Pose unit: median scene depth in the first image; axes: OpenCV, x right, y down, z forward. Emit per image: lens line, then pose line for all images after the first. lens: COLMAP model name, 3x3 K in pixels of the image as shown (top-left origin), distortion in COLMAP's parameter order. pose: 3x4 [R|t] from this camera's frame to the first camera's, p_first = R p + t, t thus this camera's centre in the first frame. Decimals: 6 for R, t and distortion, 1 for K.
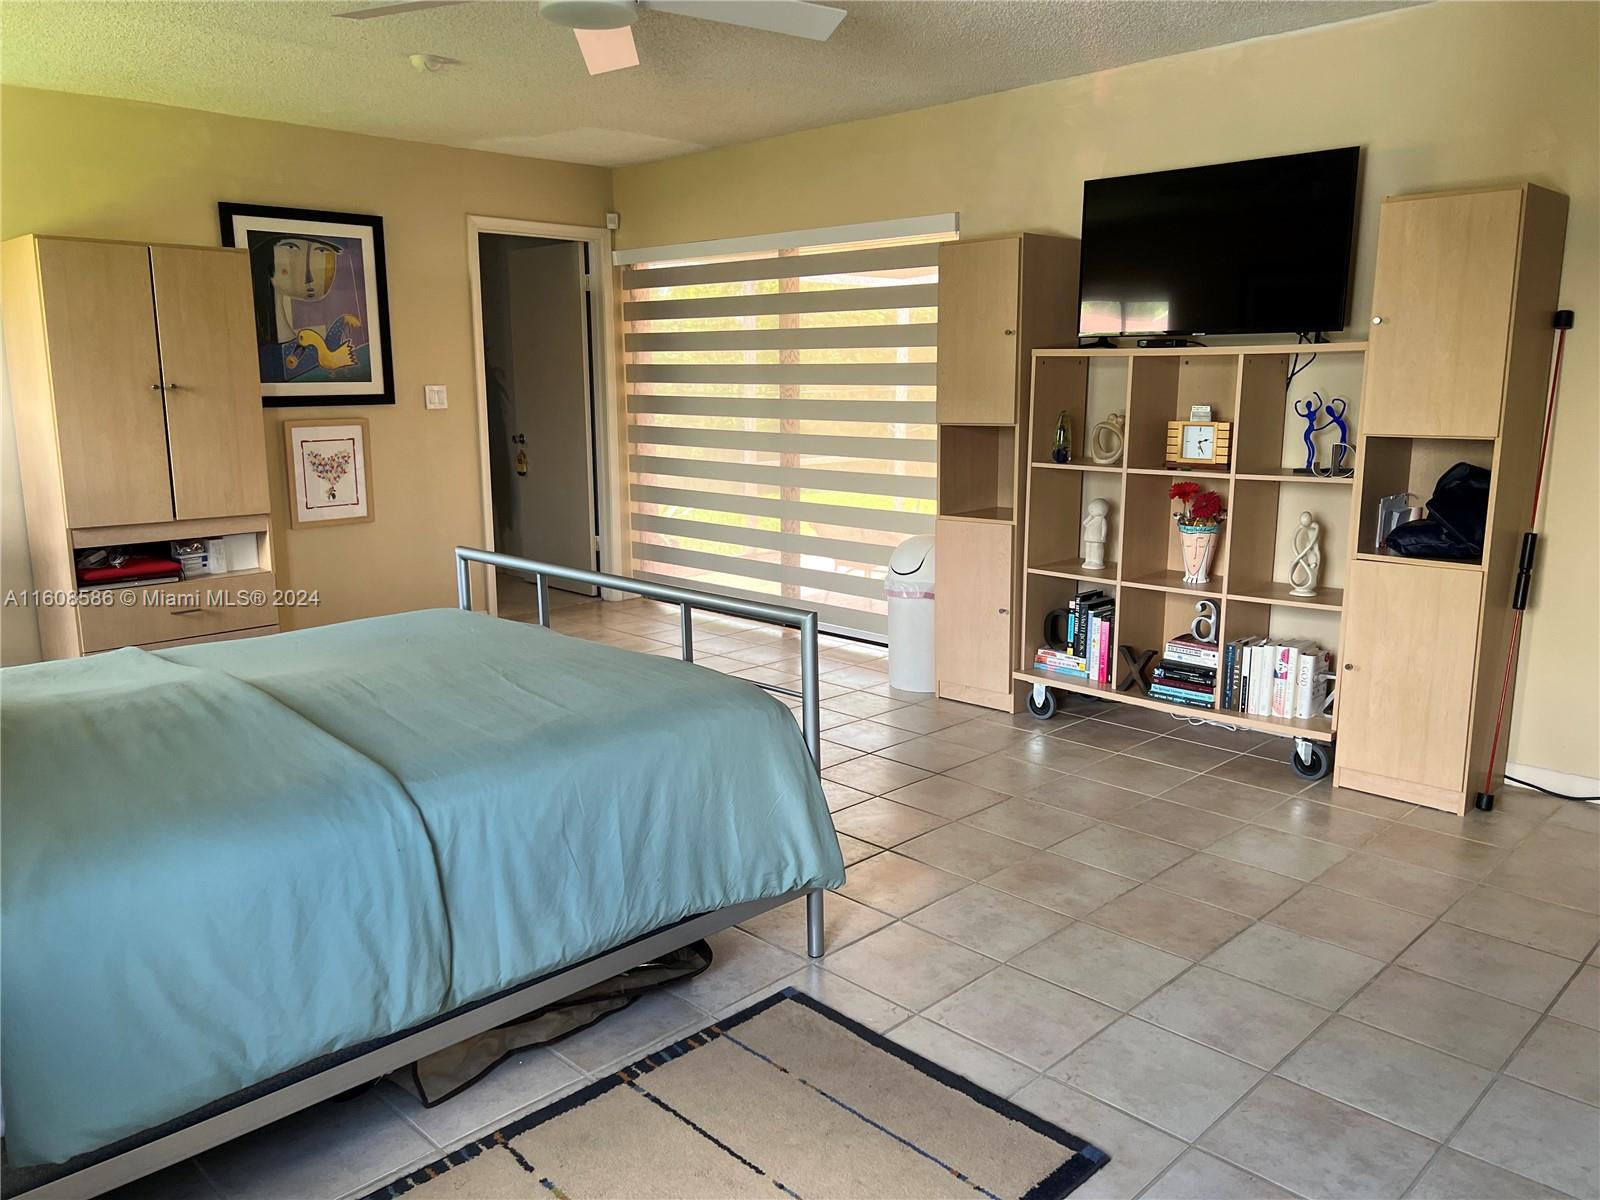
lens RADIAL K [[1193.9, 0, 799.4], [0, 1193.9, 604.7], [0, 0, 1]] dist [0.029139, -0.024675]
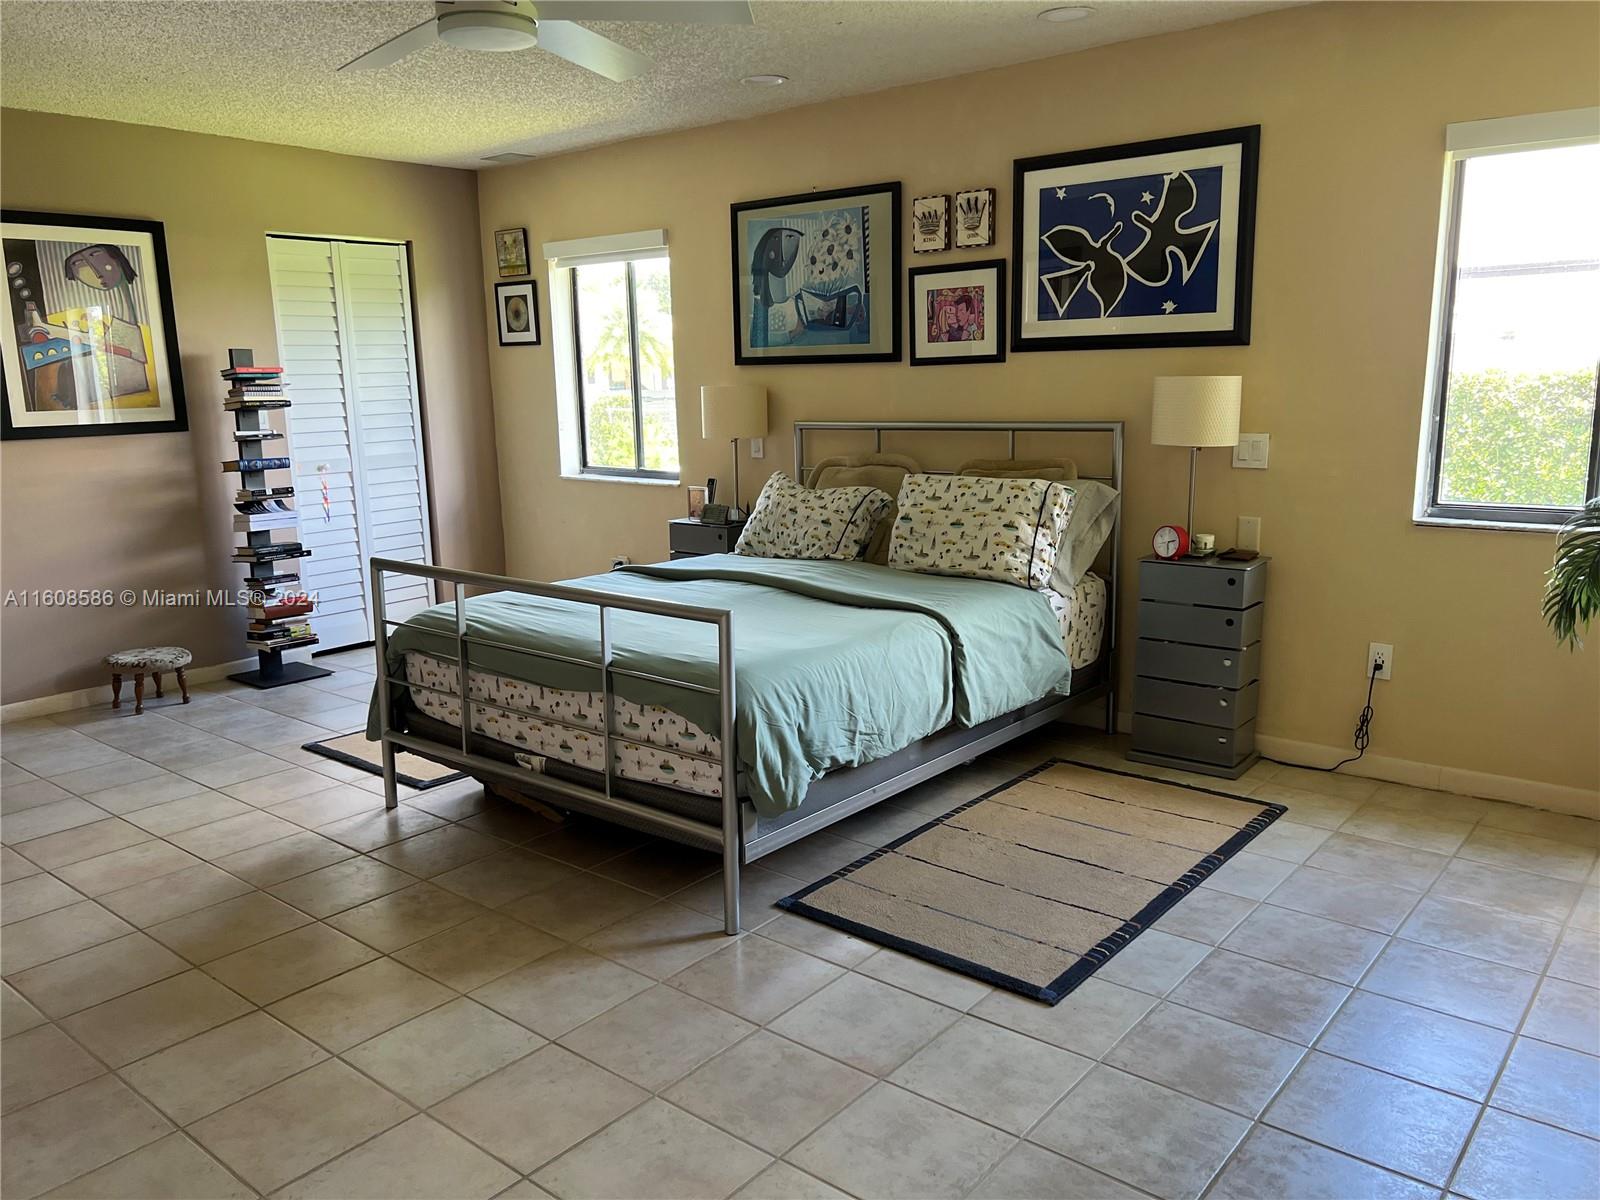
lens RADIAL K [[1193.9, 0, 795.7], [0, 1193.9, 606.7], [0, 0, 1]] dist [0.029139, -0.024675]
pose [[-0.995678, 0.033670, -0.086556, -0.185382], [-0.000643, 0.929450, 0.368948, -0.238374], [0.092872, 0.367409, -0.925411, 1.233580]]
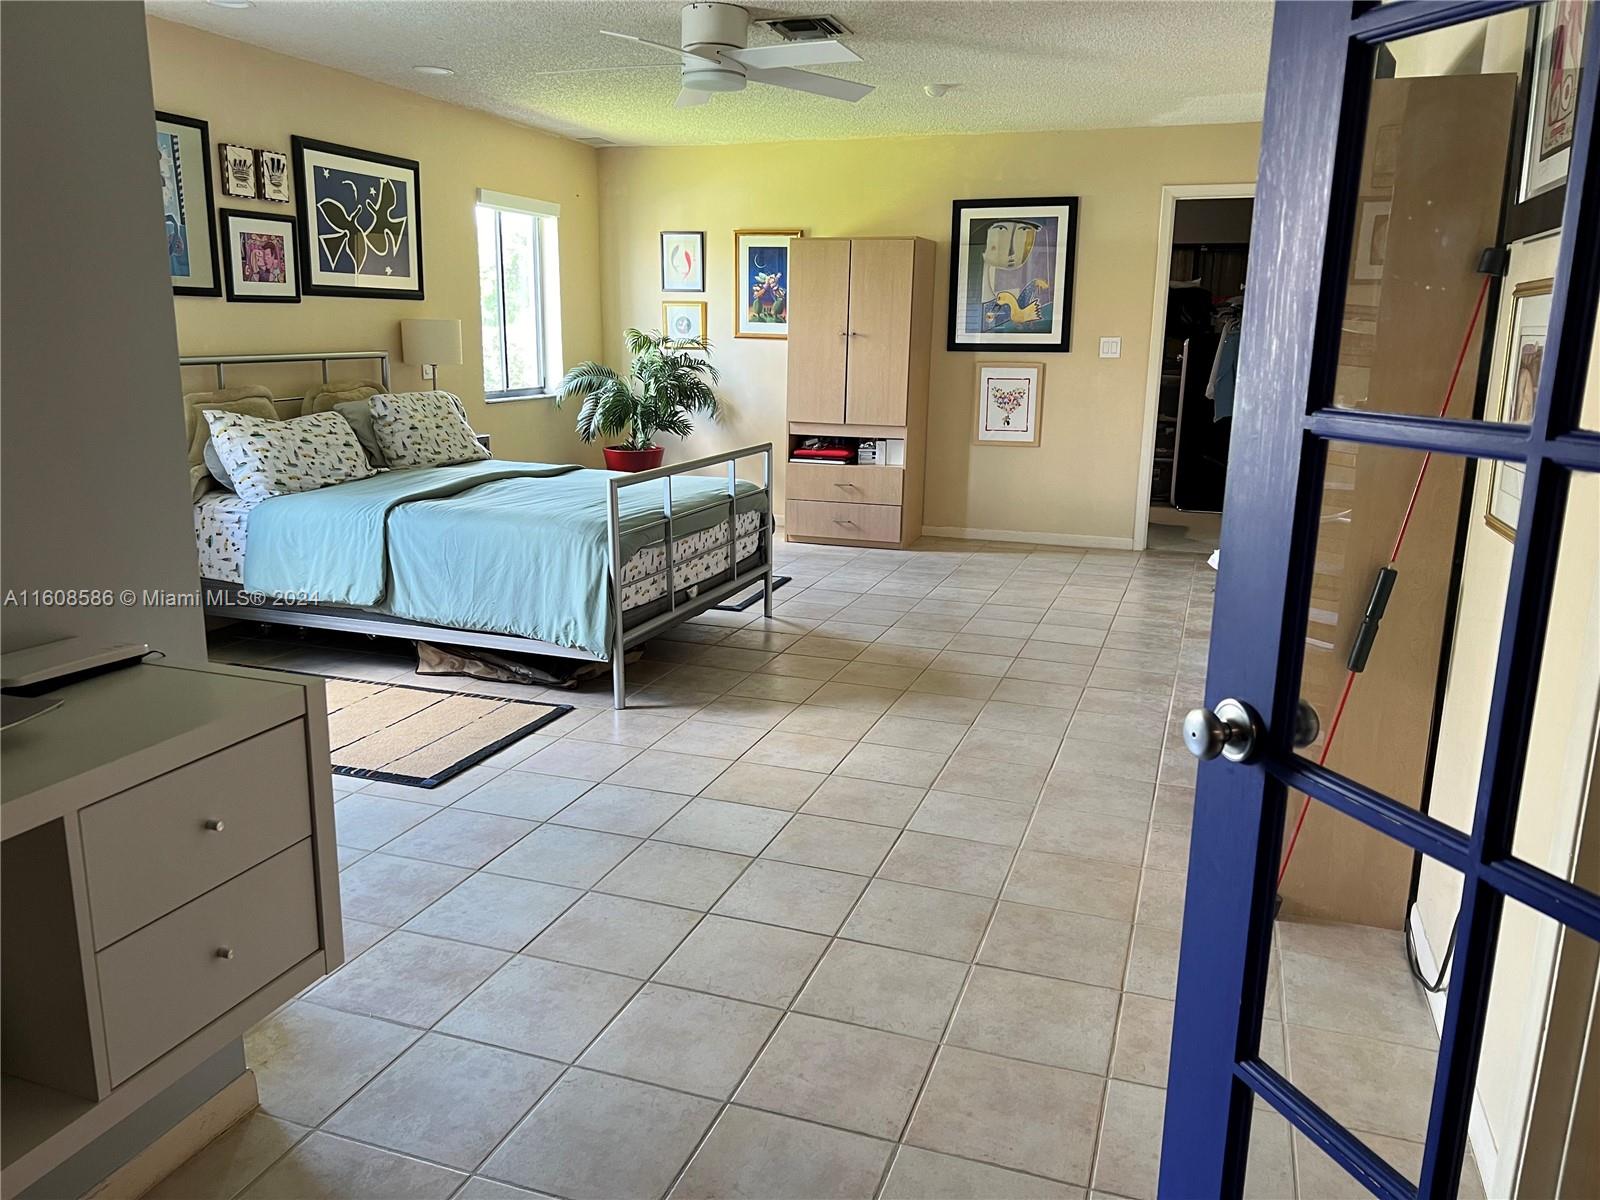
lens RADIAL K [[1193.9, 0, 791.5], [0, 1193.9, 595.5], [0, 0, 1]] dist [0.029139, -0.024675]
pose [[0.422770, 0.207599, -0.882139, 0.775859], [-0.186194, 0.972539, 0.139639, -0.053433], [0.886903, 0.105214, 0.449814, 0.274986]]
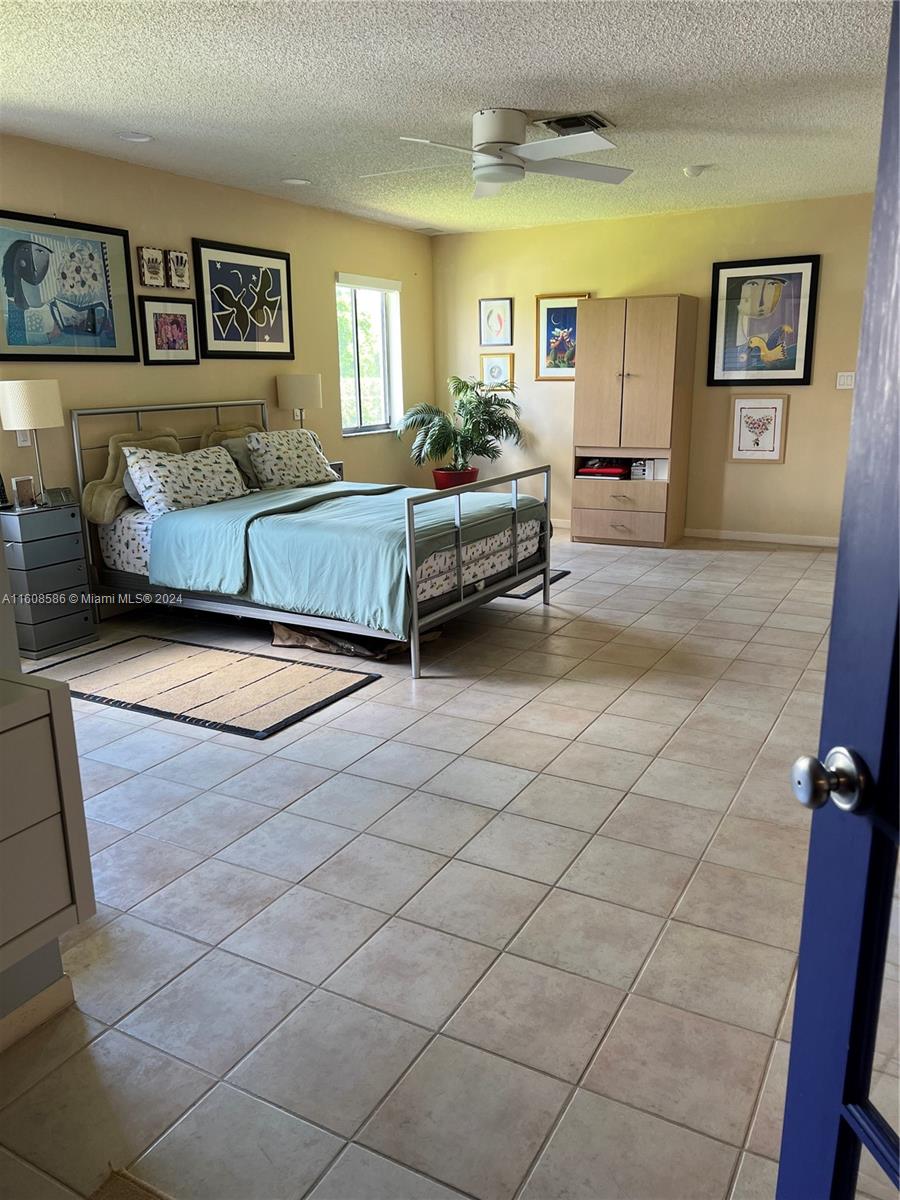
lens RADIAL K [[895.4, 0, 455.7], [0, 895.4, 602.7], [0, 0, 1]] dist [0.029139, -0.024675]
pose [[0.270236, 0.239244, -0.932596, 0.742412], [-0.168357, 0.965453, 0.198888, -0.066915], [0.947960, 0.103262, 0.301179, 0.337507]]
